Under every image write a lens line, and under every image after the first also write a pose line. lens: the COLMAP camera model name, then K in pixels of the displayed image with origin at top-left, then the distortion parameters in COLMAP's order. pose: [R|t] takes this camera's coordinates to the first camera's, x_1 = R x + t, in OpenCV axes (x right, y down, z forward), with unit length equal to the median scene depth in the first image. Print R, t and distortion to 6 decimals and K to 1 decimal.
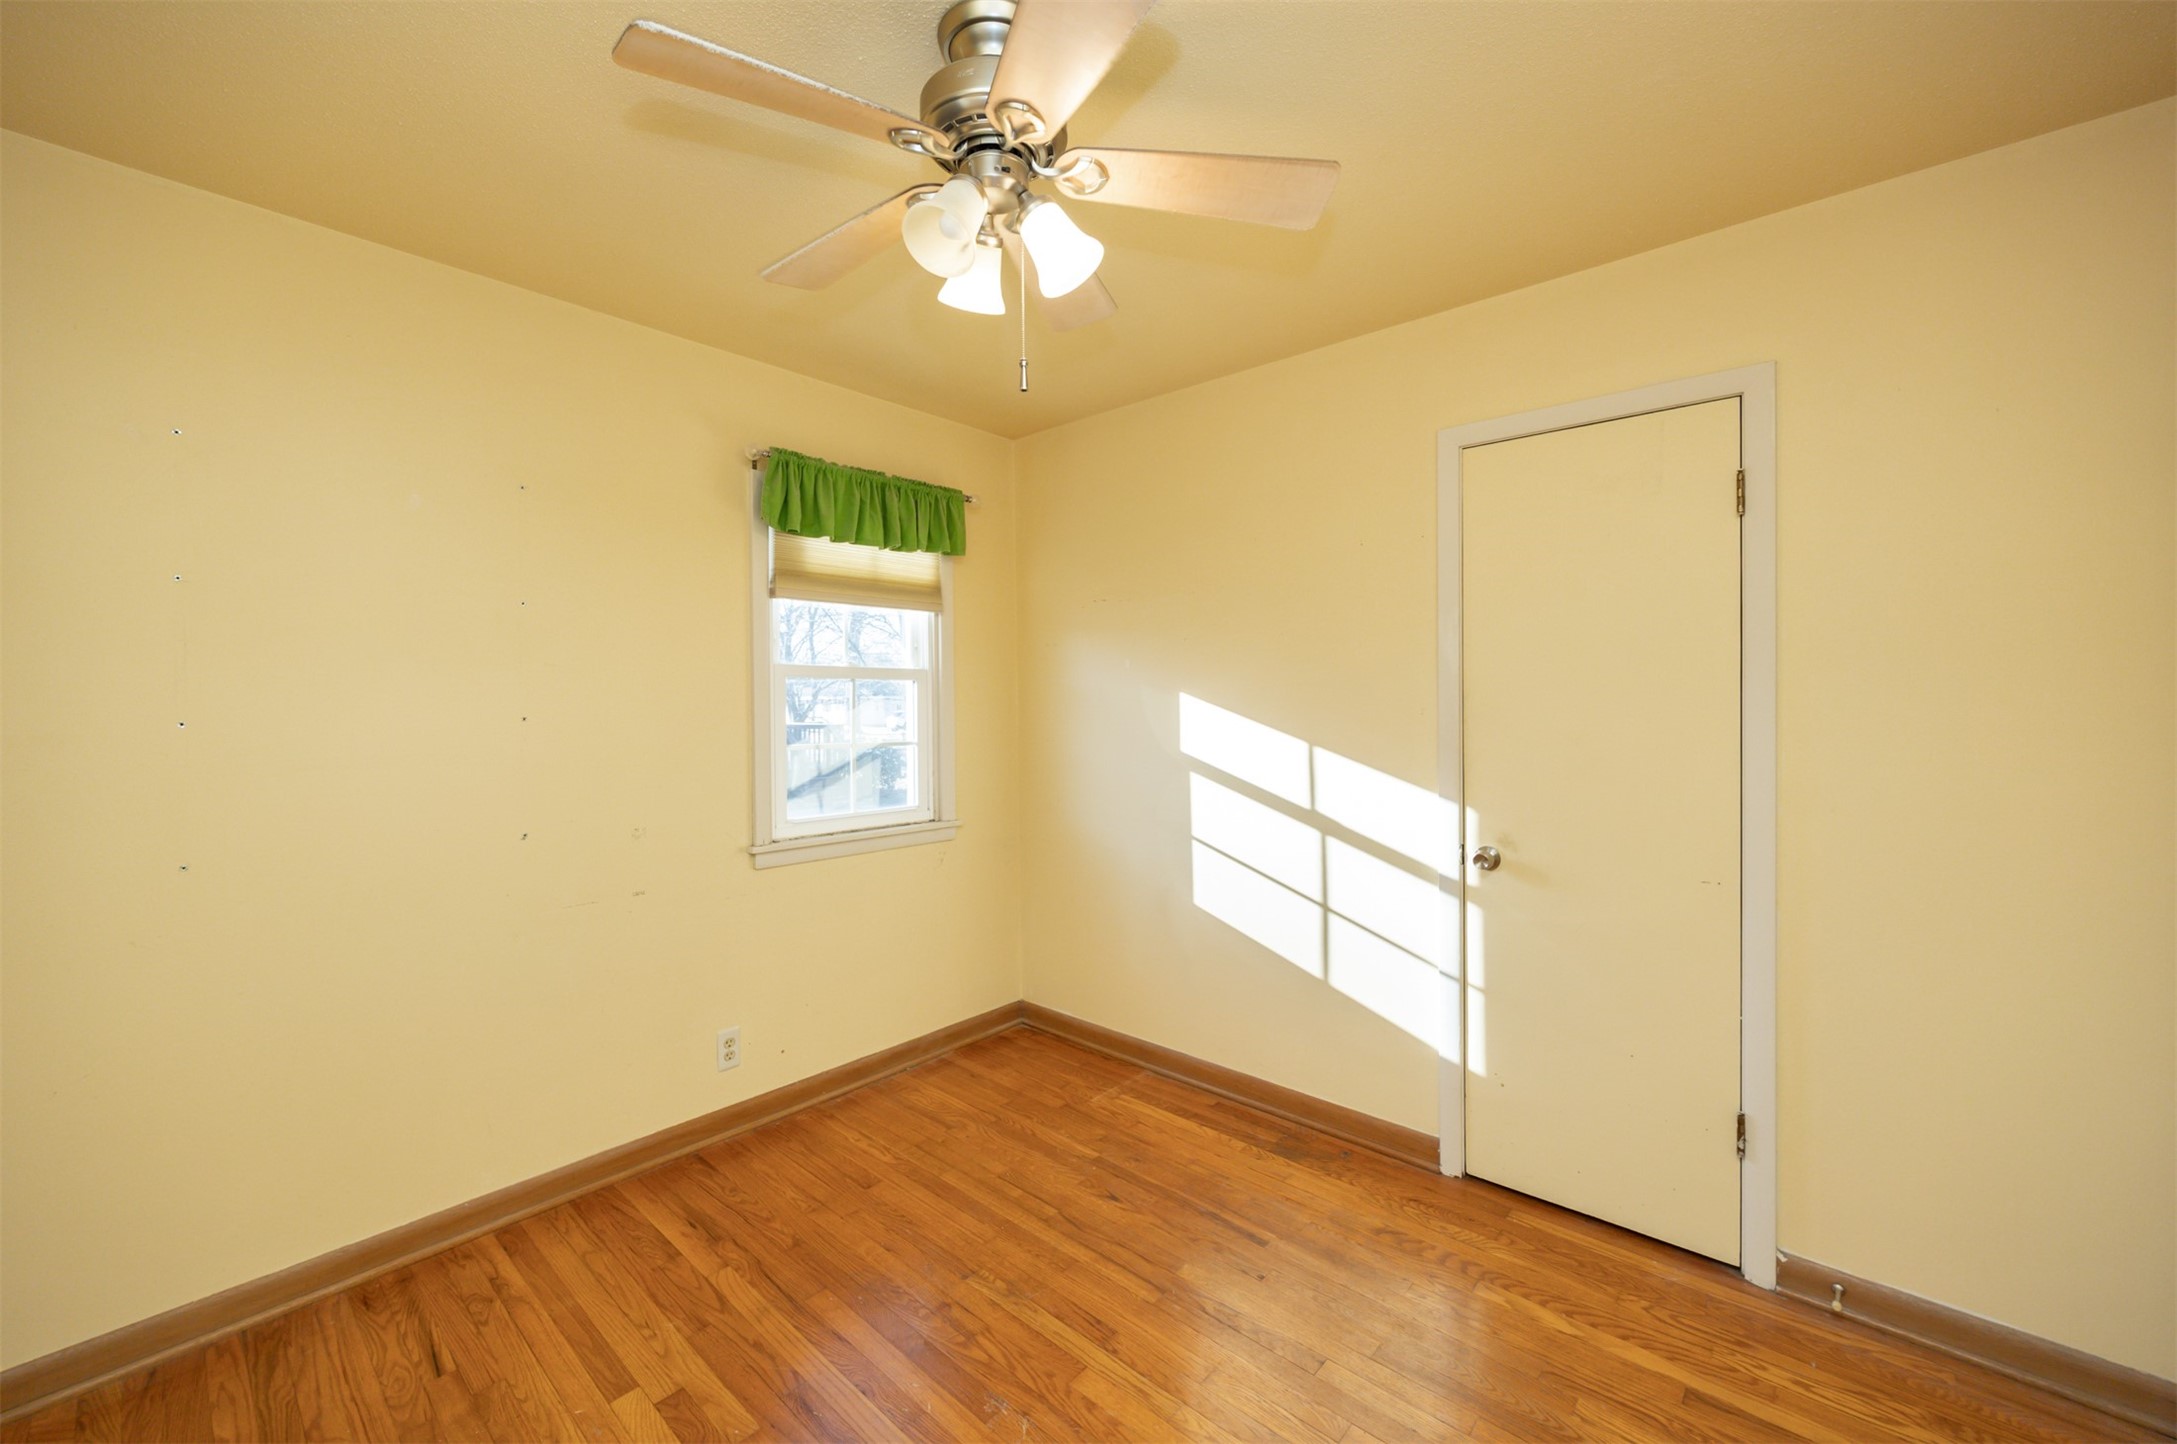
lens RADIAL K [[824.5, 0, 1087.6], [0, 824.5, 713.2], [0, 0, 1]] dist [-0.001572, -0.000045]
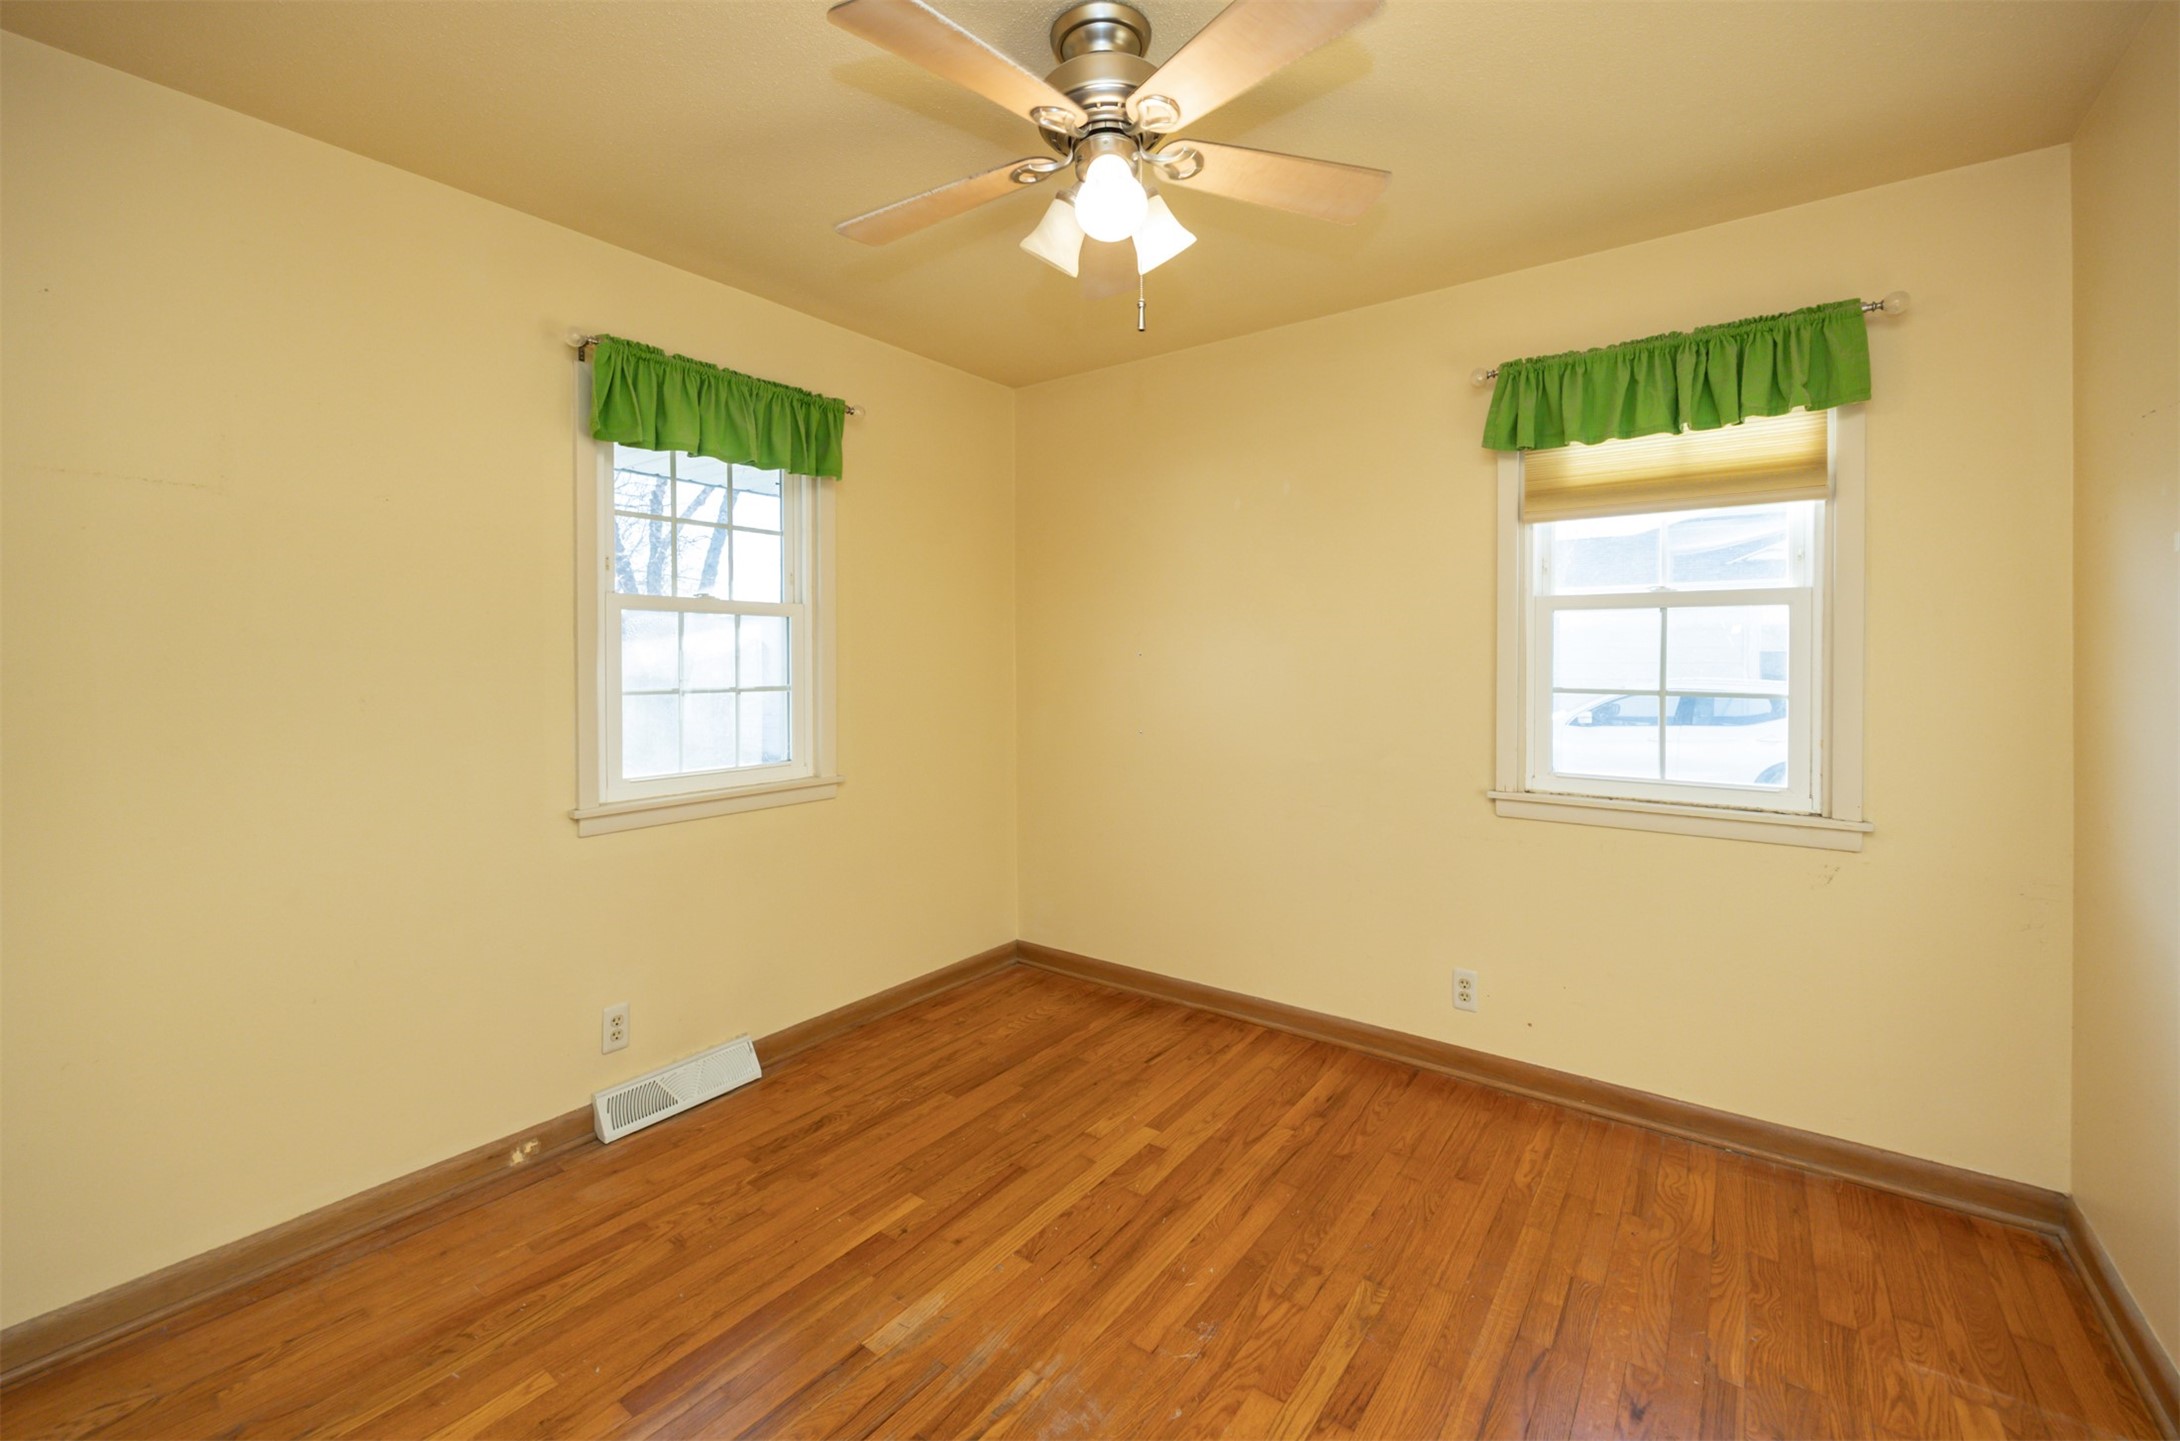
lens RADIAL K [[857.0, 0, 1087.4], [0, 857.0, 666.8], [0, 0, 1]] dist [-0.001721, 0.000143]
pose [[0.134418, 0.016971, -0.990779, 0.560253], [-0.013005, 0.999797, 0.015361, 0.011019], [0.990839, 0.010820, 0.134612, 0.444949]]
